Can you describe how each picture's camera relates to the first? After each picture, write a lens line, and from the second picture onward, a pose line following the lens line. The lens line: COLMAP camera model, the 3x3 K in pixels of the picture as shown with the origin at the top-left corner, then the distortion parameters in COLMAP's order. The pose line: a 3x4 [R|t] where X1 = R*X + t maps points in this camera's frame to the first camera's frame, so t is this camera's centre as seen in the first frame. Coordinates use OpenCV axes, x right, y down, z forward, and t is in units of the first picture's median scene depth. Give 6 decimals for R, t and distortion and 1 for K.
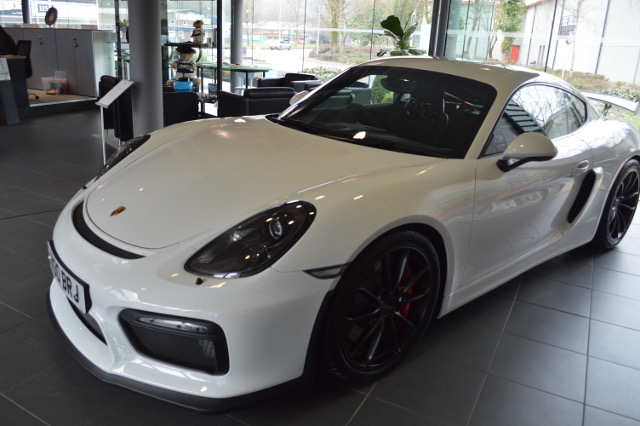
lens RADIAL K [[510.8, 0, 320.1], [0, 510.8, 213.4], [0, 0, 1]] dist [-0.081540, 0.008801]
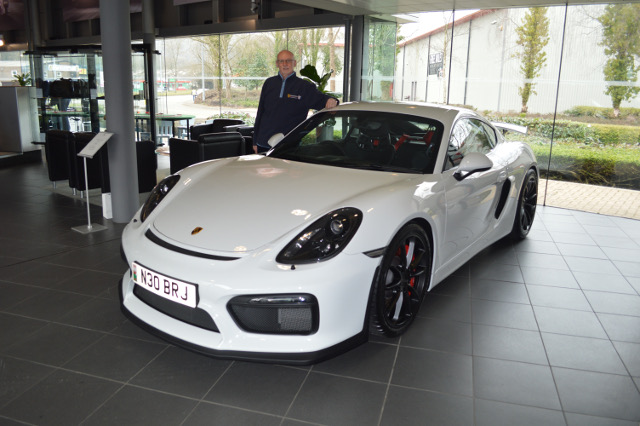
lens RADIAL K [[510.8, 0, 319.8], [0, 510.8, 212.9], [0, 0, 1]] dist [-0.081540, 0.008801]
pose [[0.973501, -0.085728, 0.212007, -0.223803], [0.102309, 0.992391, -0.068500, 0.043364], [-0.204521, 0.088375, 0.974865, -0.199754]]
